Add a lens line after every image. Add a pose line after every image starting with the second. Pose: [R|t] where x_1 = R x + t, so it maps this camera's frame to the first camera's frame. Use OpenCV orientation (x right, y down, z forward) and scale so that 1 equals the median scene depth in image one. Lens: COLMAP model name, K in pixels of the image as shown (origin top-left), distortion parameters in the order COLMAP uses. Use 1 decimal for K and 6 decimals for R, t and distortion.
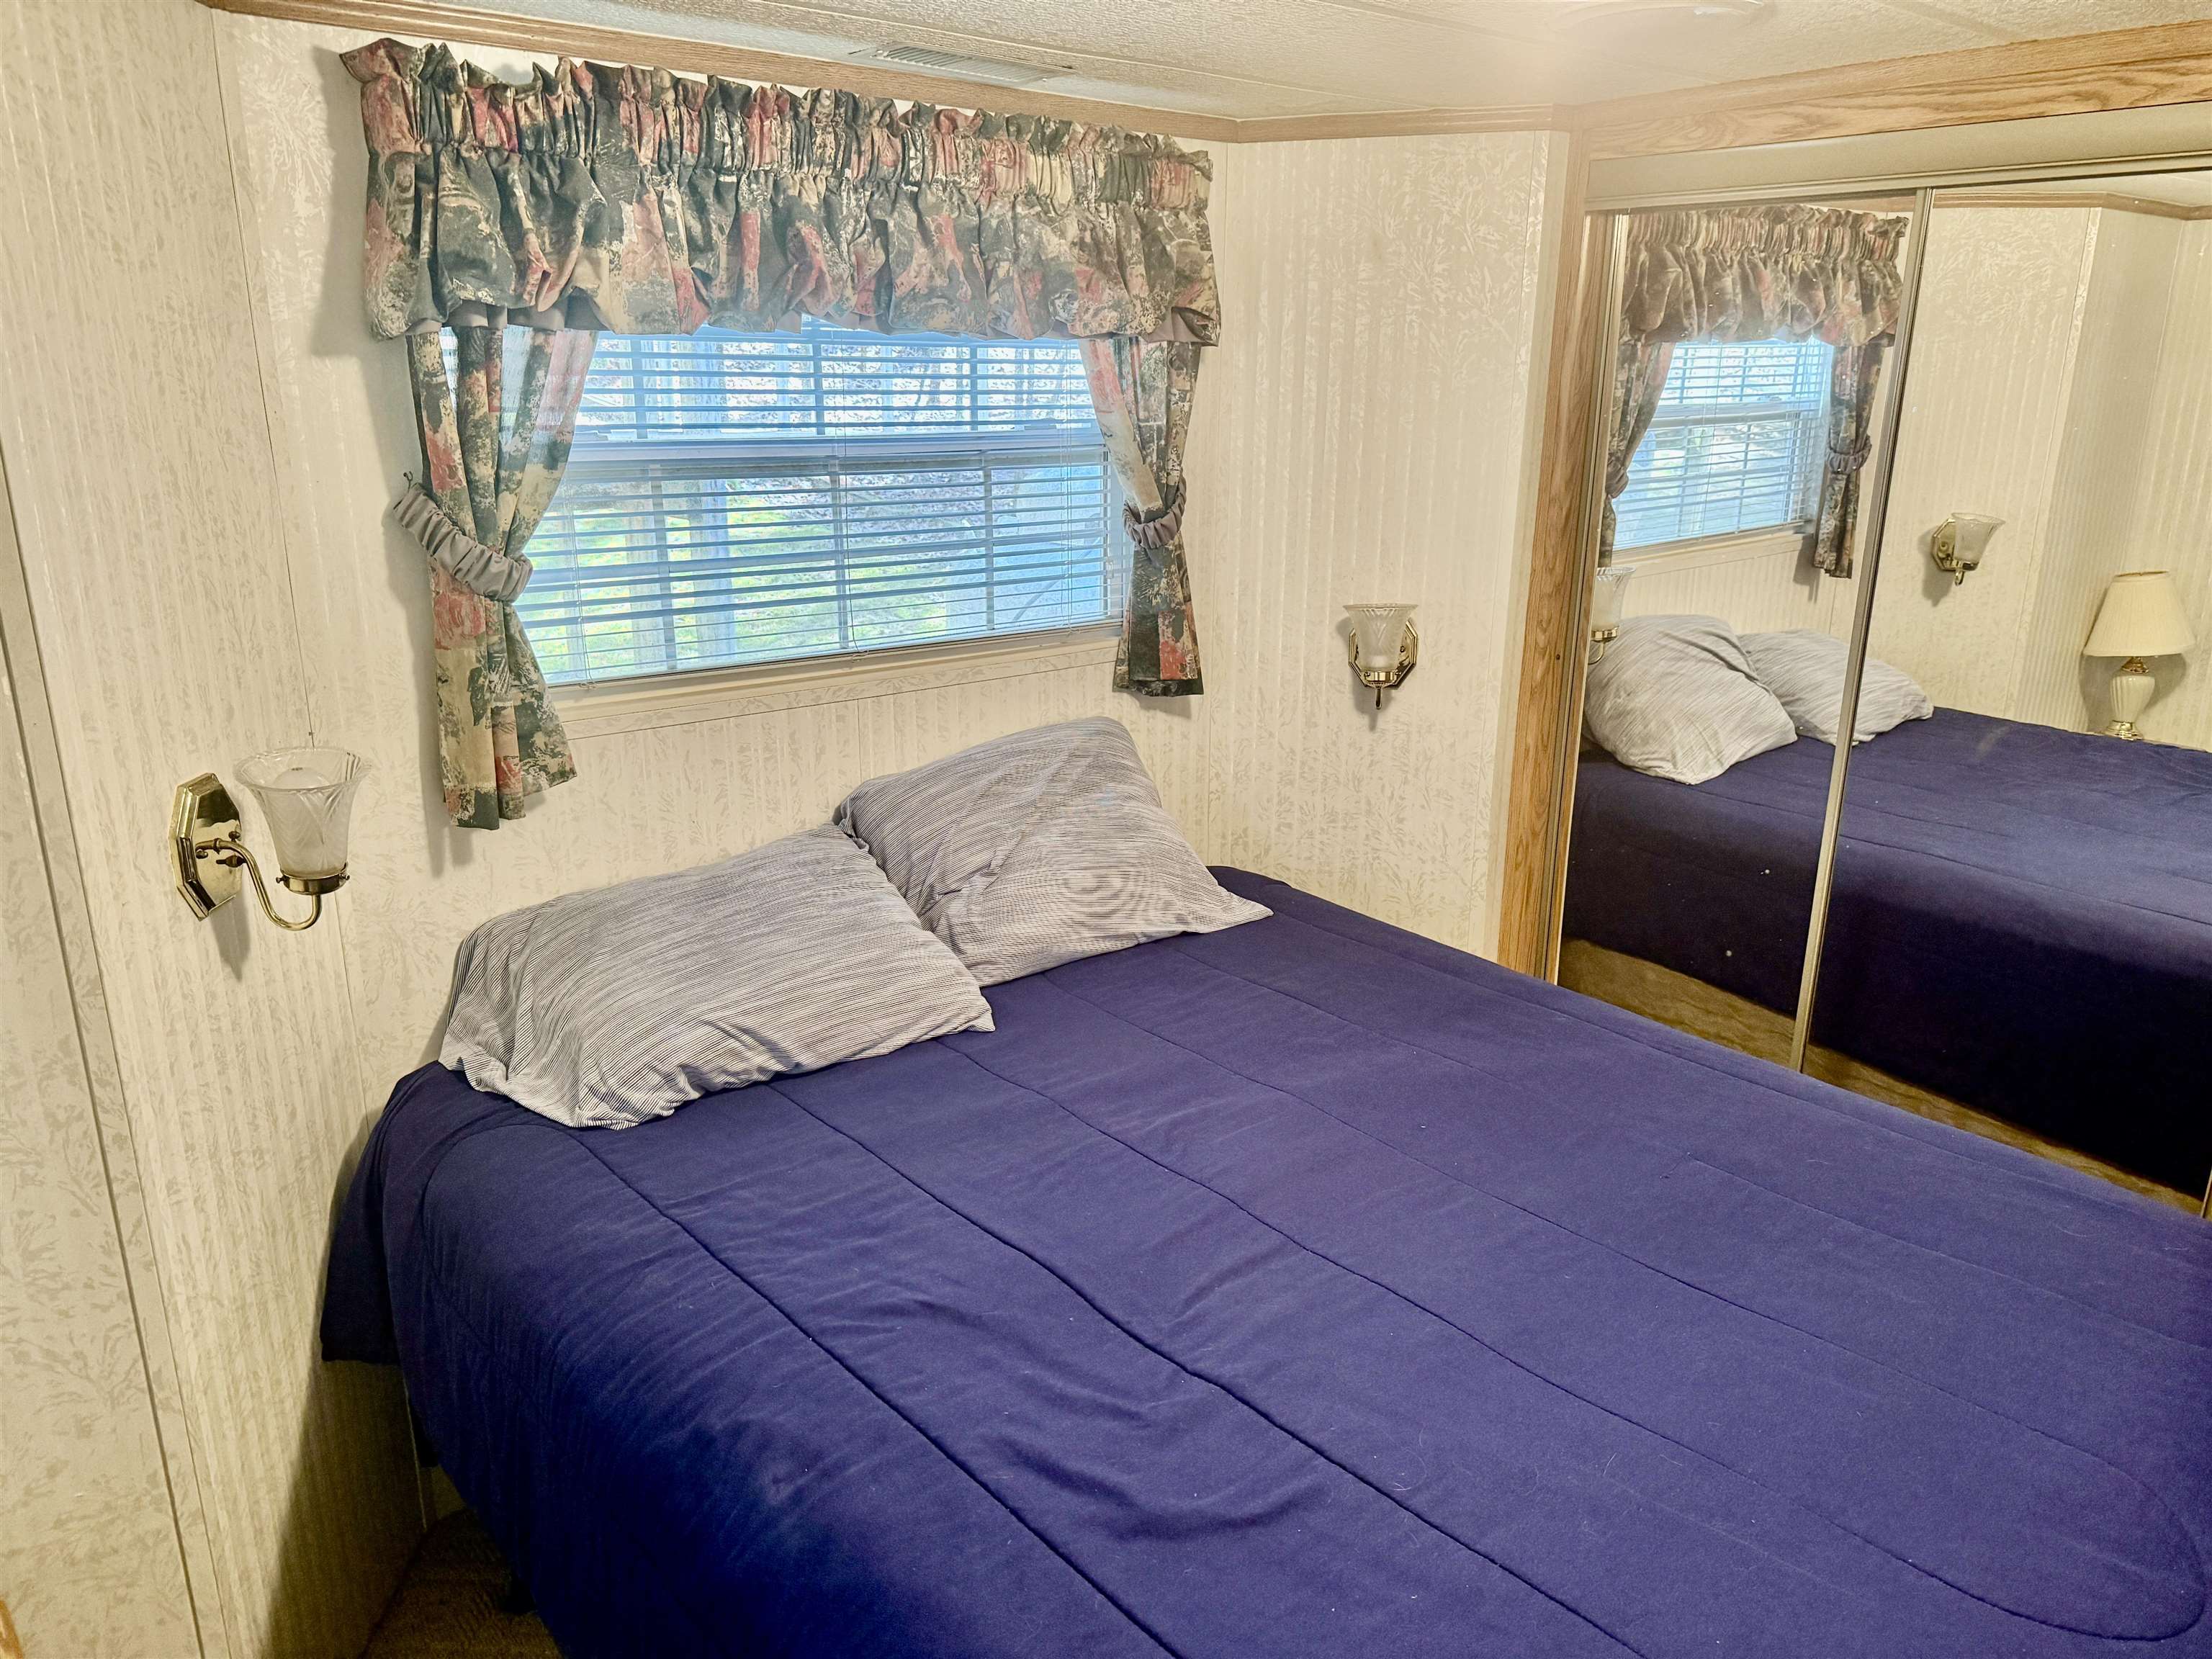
lens RADIAL K [[1554.8, 0, 1109.2], [0, 1554.8, 836.2], [0, 0, 1]] dist [0.124210, -0.205809]
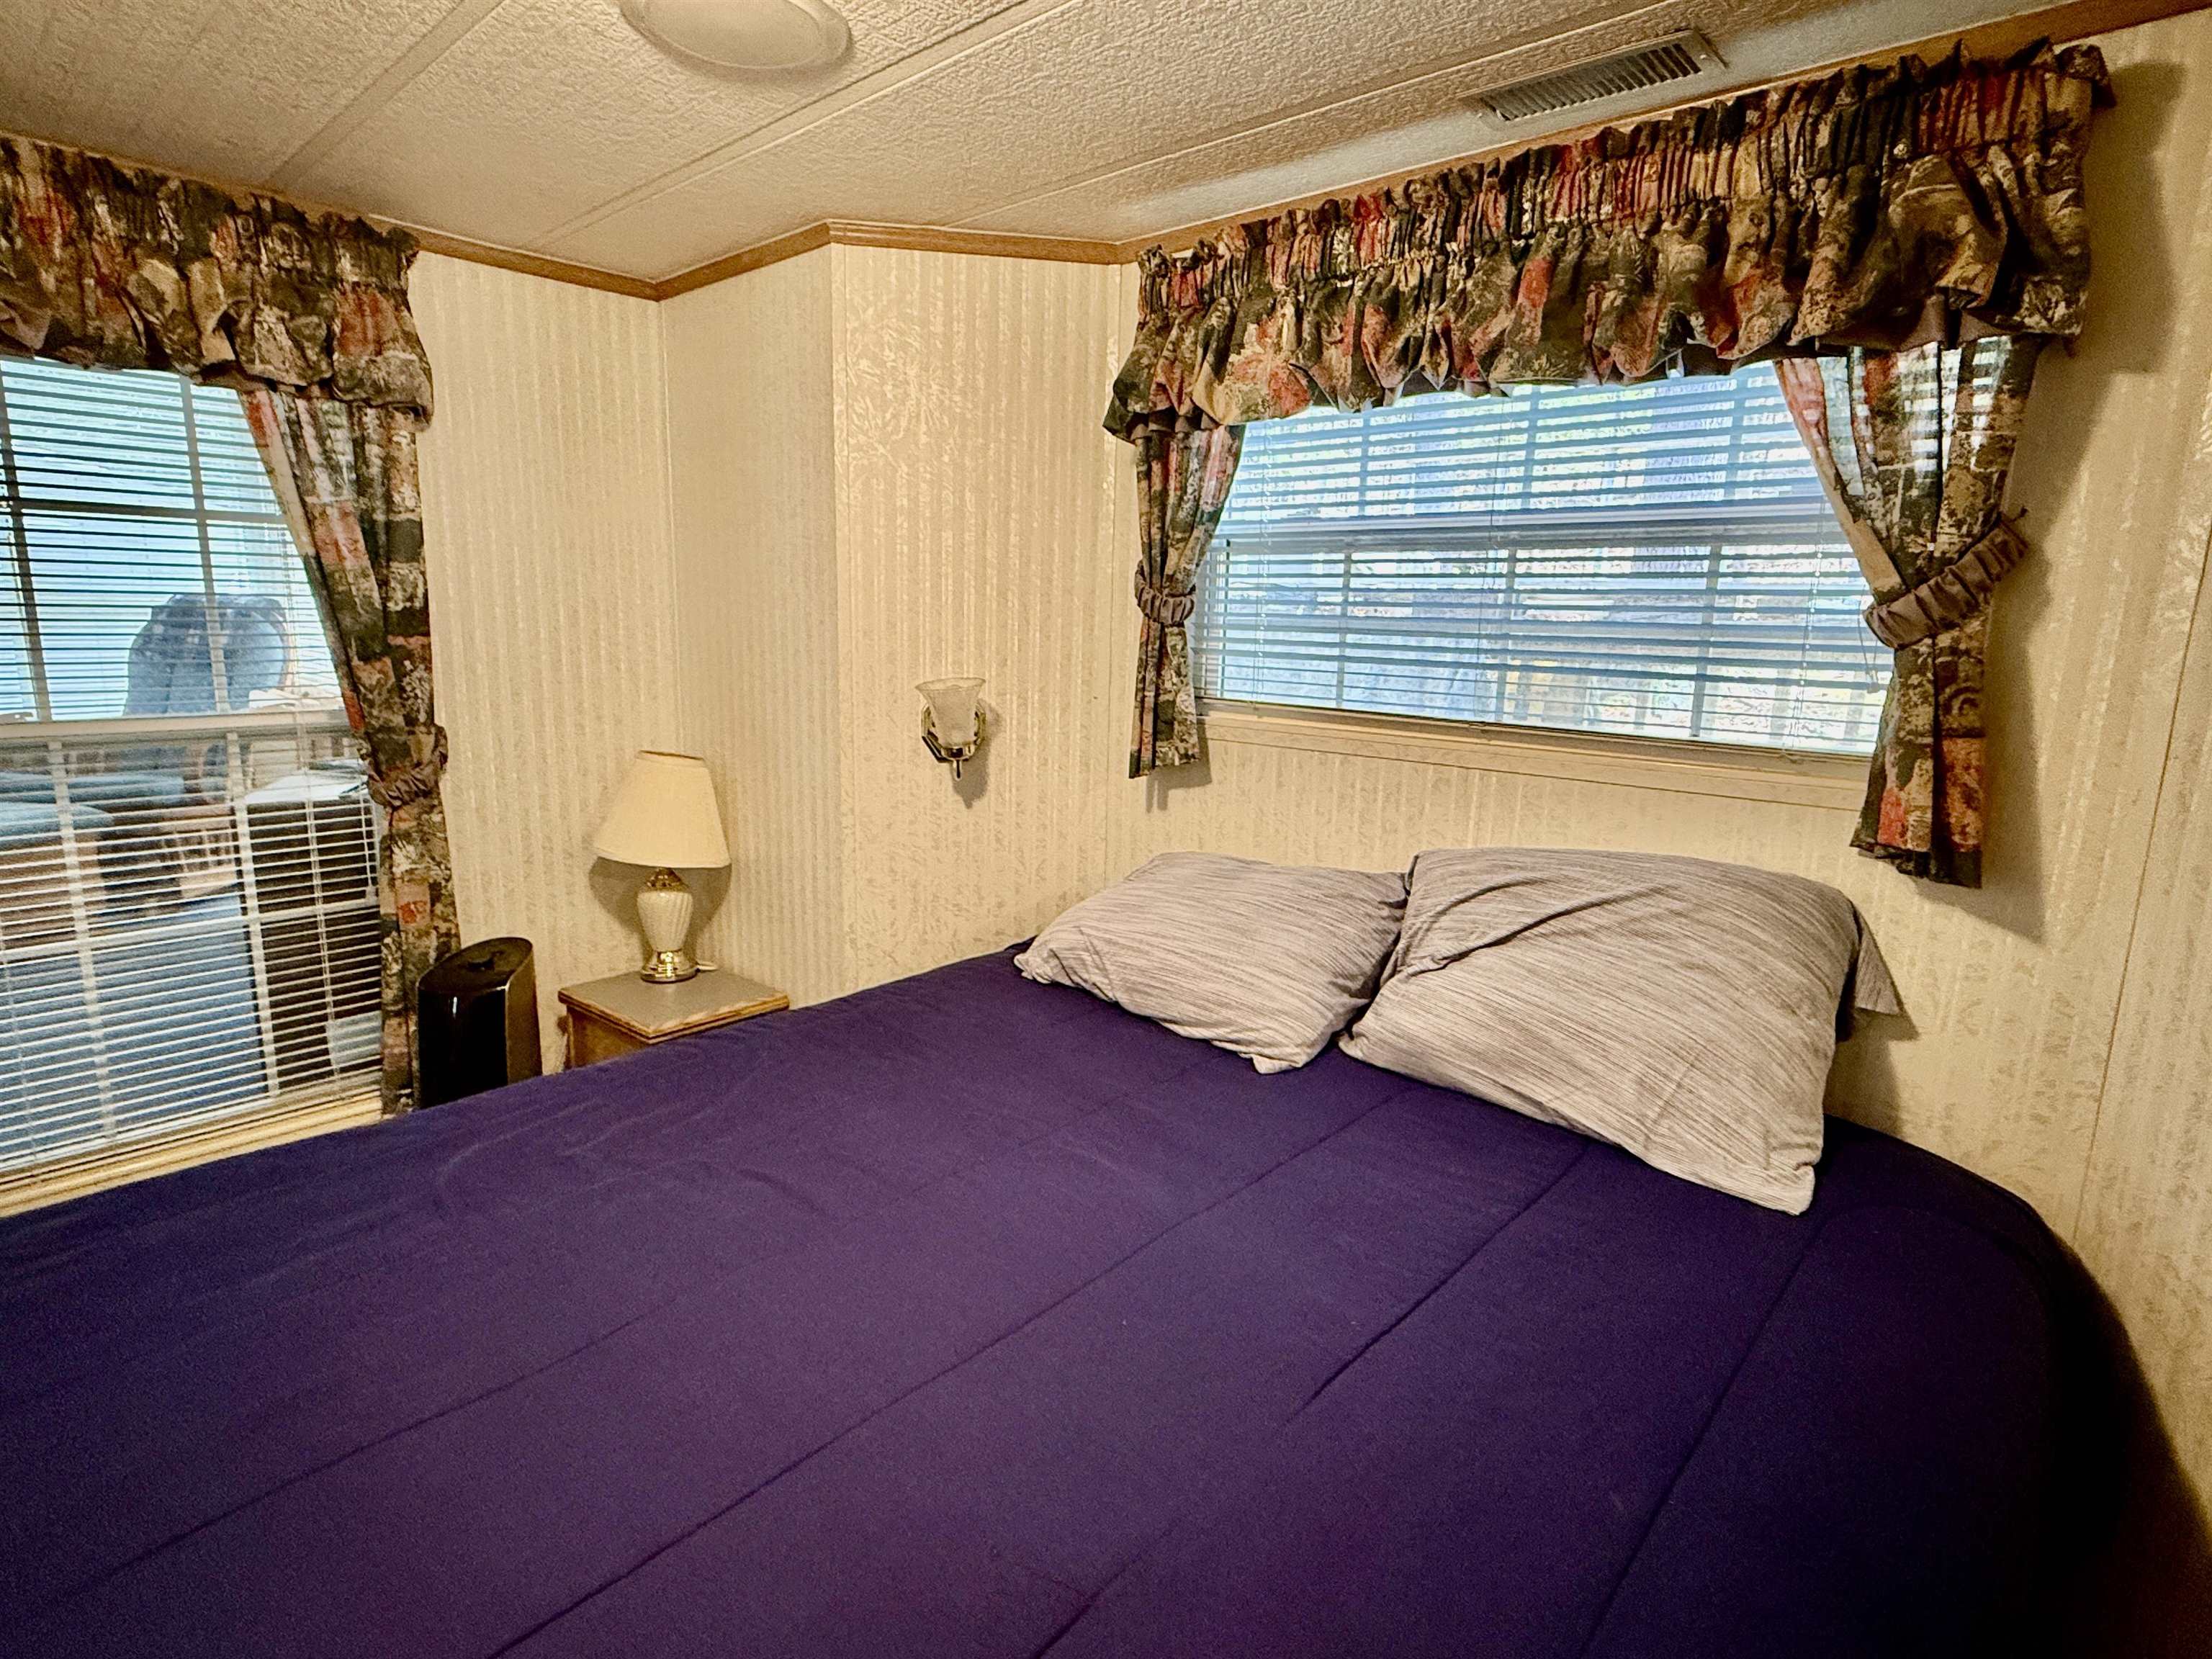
lens RADIAL K [[1167.2, 0, 1096.8], [0, 1167.2, 833.9], [0, 0, 1]] dist [0.001608, -0.000406]
pose [[0.115453, 0.182237, -0.976453, 0.621739], [-0.308839, 0.940890, 0.139083, -0.089534], [0.944081, 0.285509, 0.164910, 0.754569]]
